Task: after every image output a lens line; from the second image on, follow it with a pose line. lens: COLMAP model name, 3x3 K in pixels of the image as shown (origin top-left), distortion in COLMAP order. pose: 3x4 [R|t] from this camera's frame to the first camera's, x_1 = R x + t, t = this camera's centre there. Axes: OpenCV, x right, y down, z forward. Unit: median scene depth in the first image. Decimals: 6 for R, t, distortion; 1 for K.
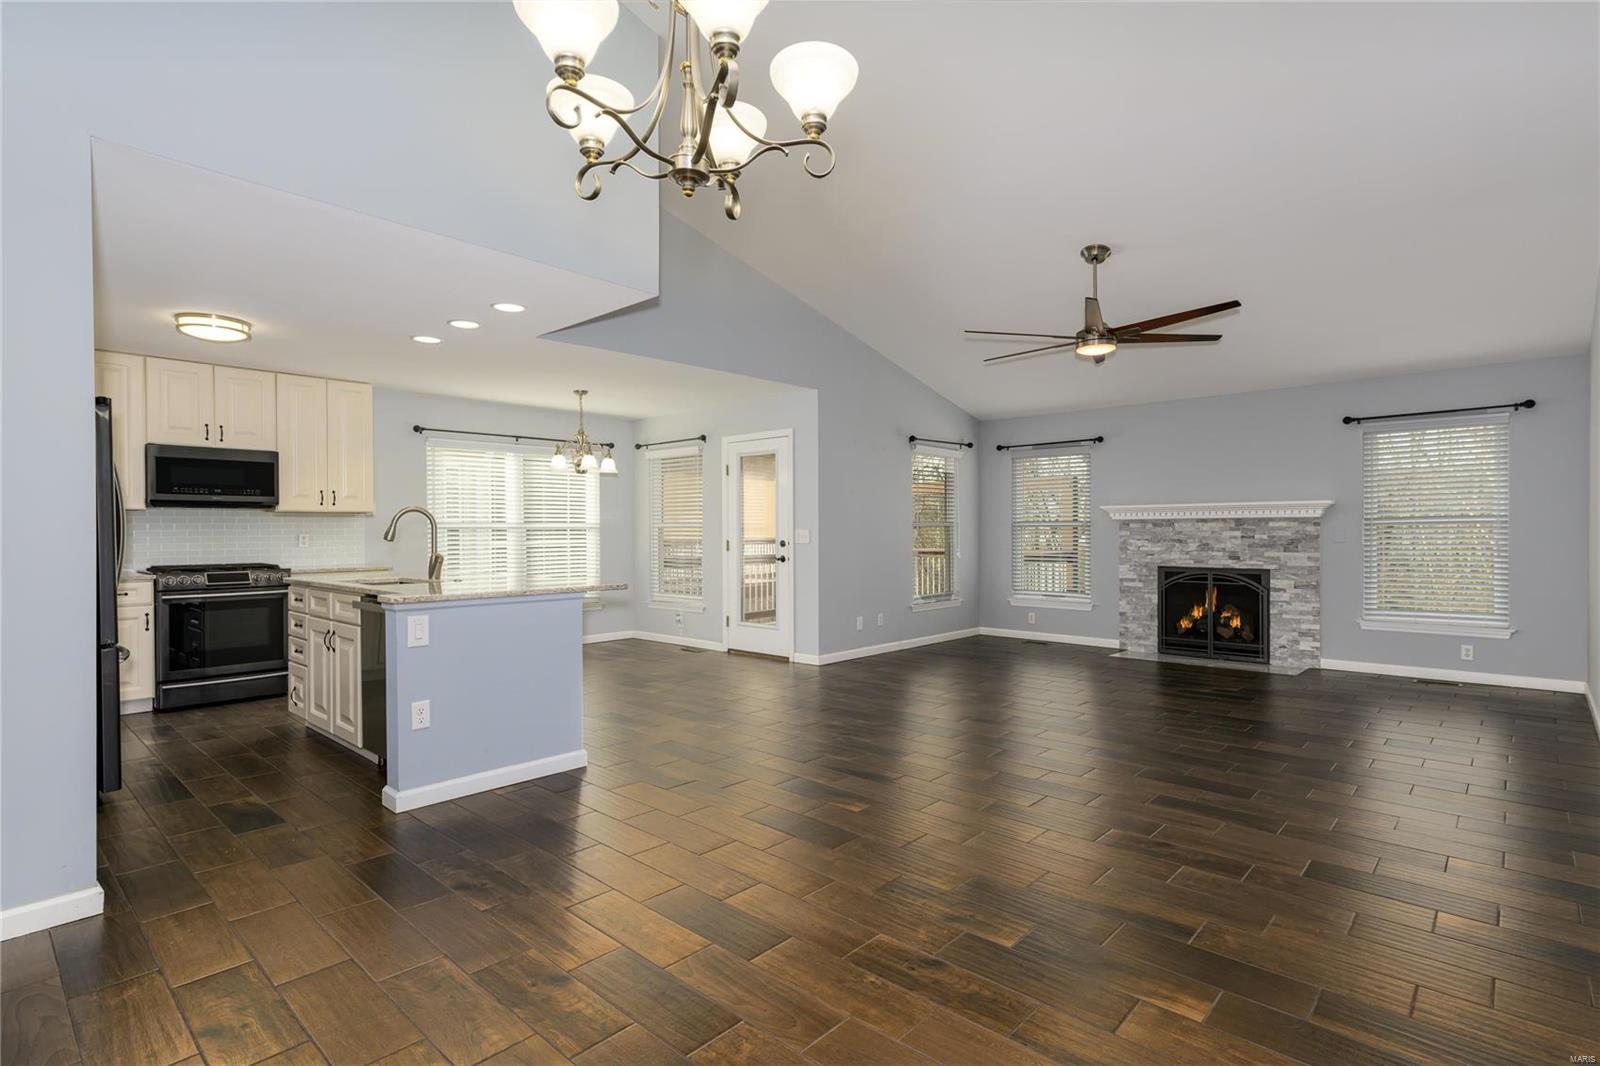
lens RADIAL K [[788.1, 0, 803.5], [0, 788.1, 527.4], [0, 0, 1]] dist [0.021375, 0.000531]
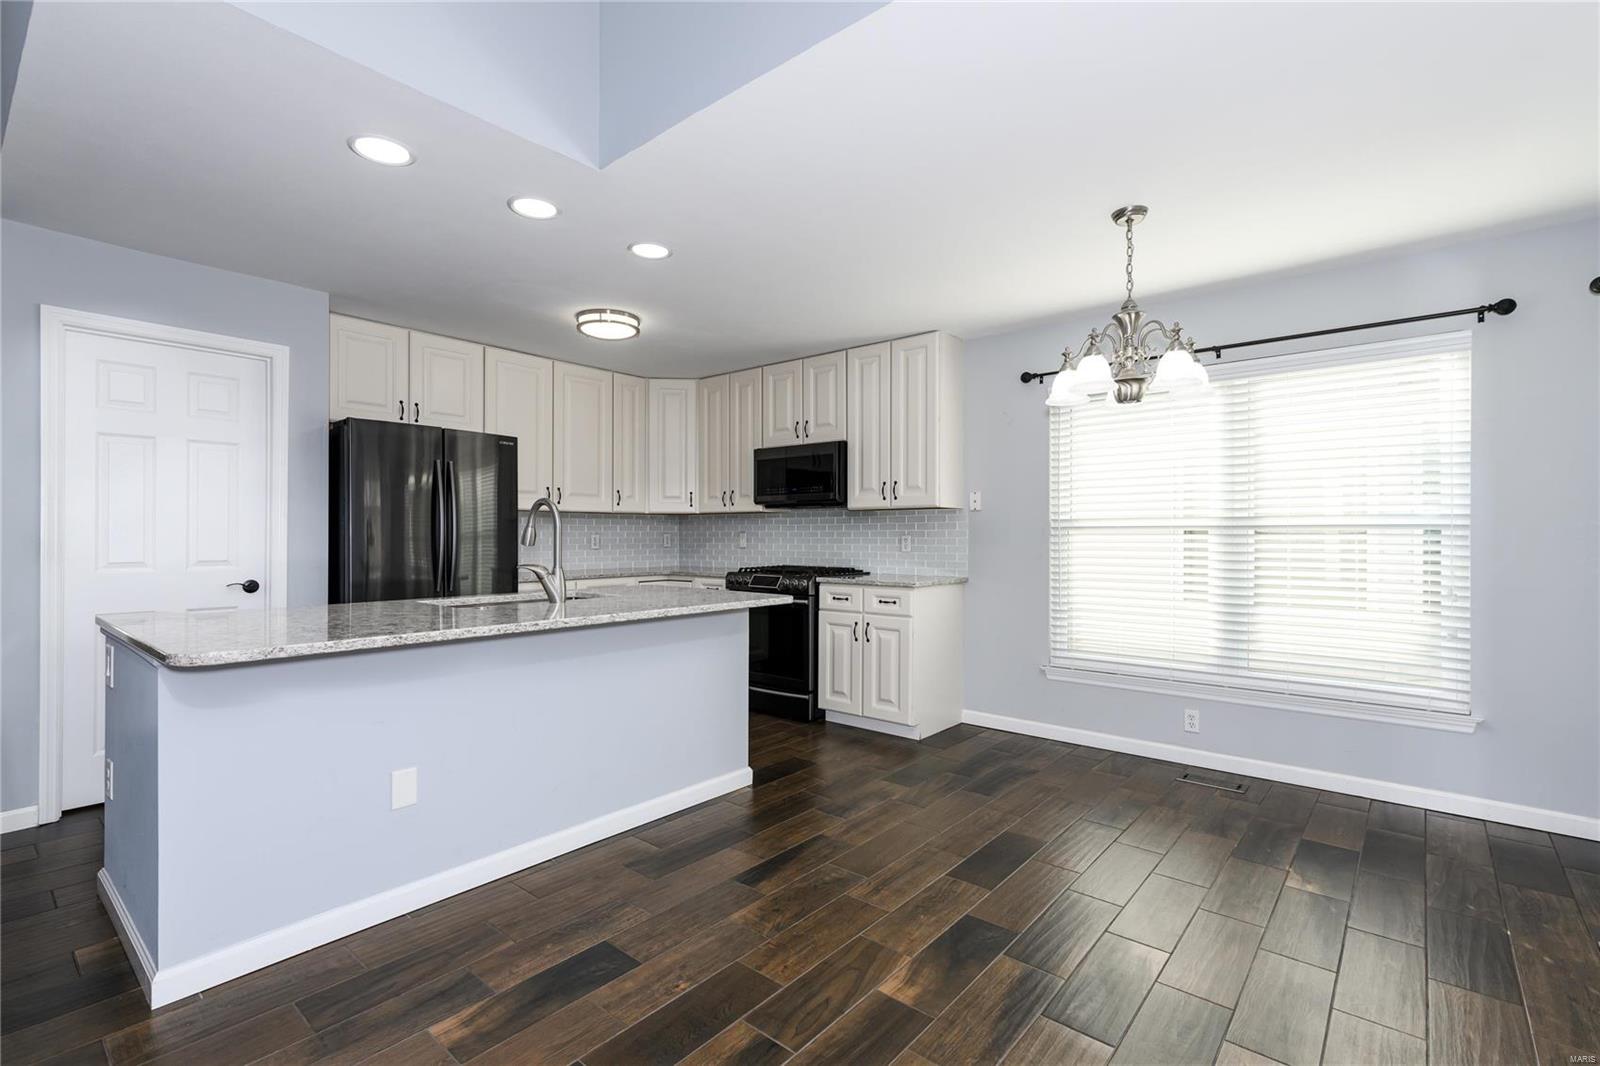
lens RADIAL K [[734.8, 0, 805.4], [0, 734.8, 540.8], [0, 0, 1]] dist [0.014152, 0.000213]
pose [[0.043397, 0.011442, -0.998992, 0.124109], [-0.000914, 0.999934, 0.011413, 0.004489], [0.999057, 0.000418, 0.043405, 0.856278]]
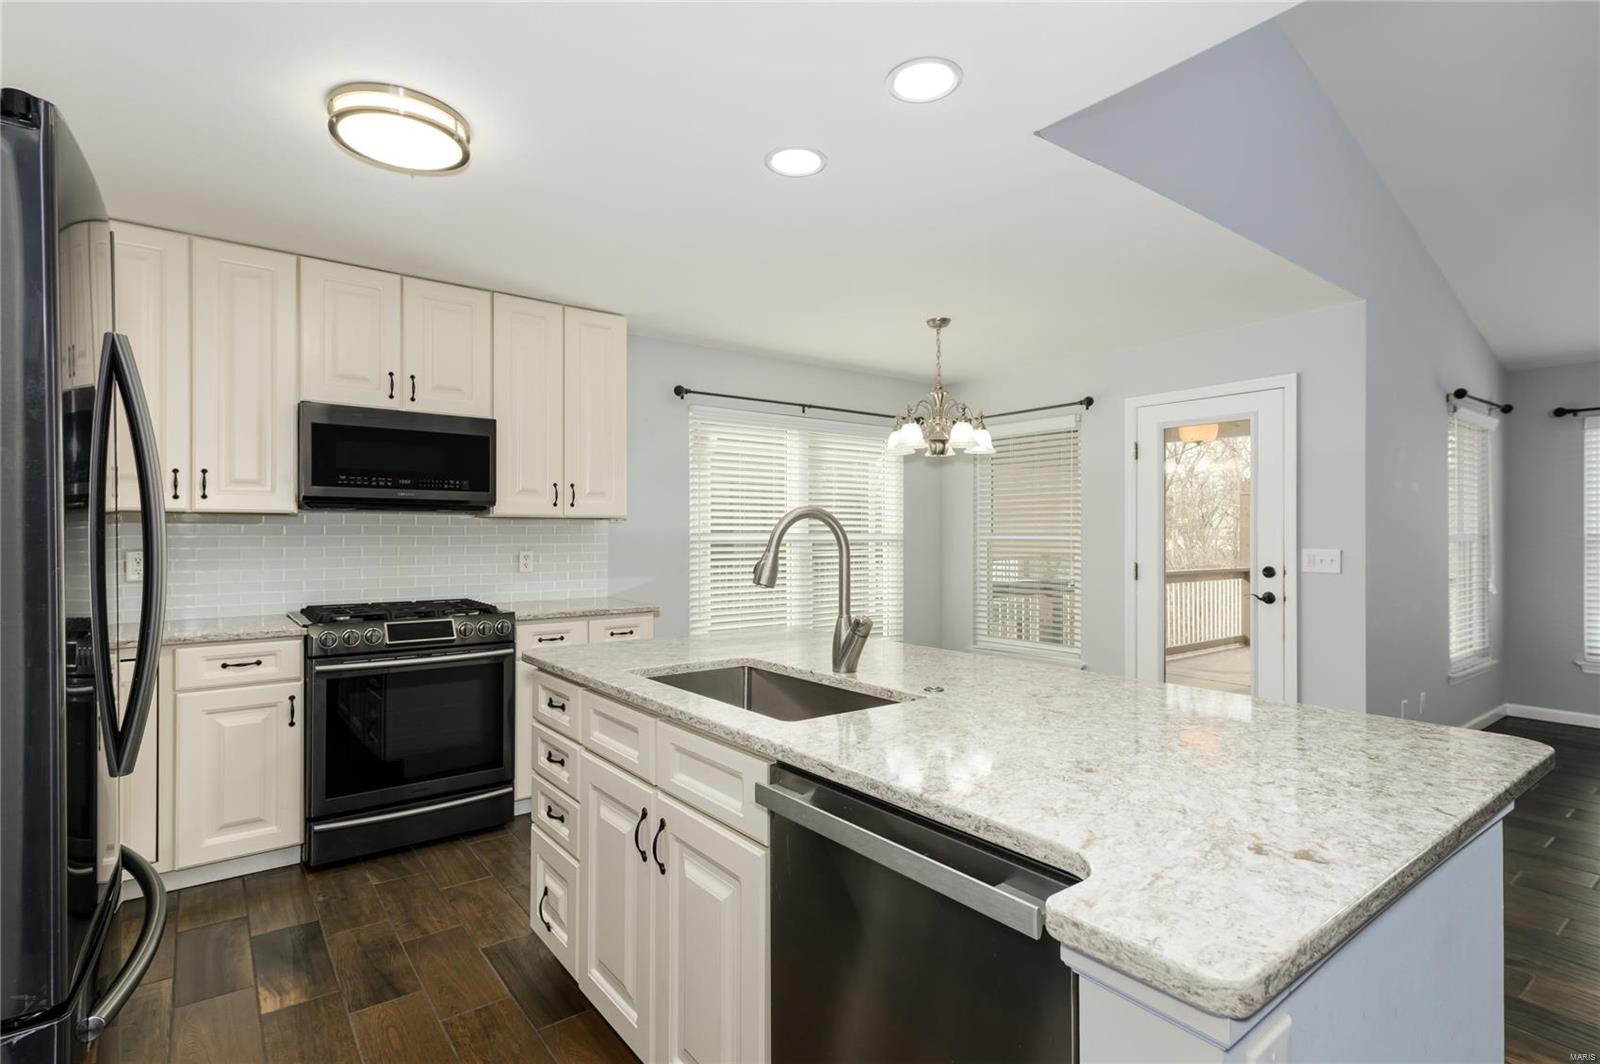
lens RADIAL K [[788.1, 0, 809.4], [0, 788.1, 525.1], [0, 0, 1]] dist [0.021375, 0.000531]
pose [[0.986267, 0.002044, -0.165143, -0.297171], [-0.003995, 0.999926, -0.011485, -0.006790], [0.165108, 0.011987, 0.986203, 0.407548]]
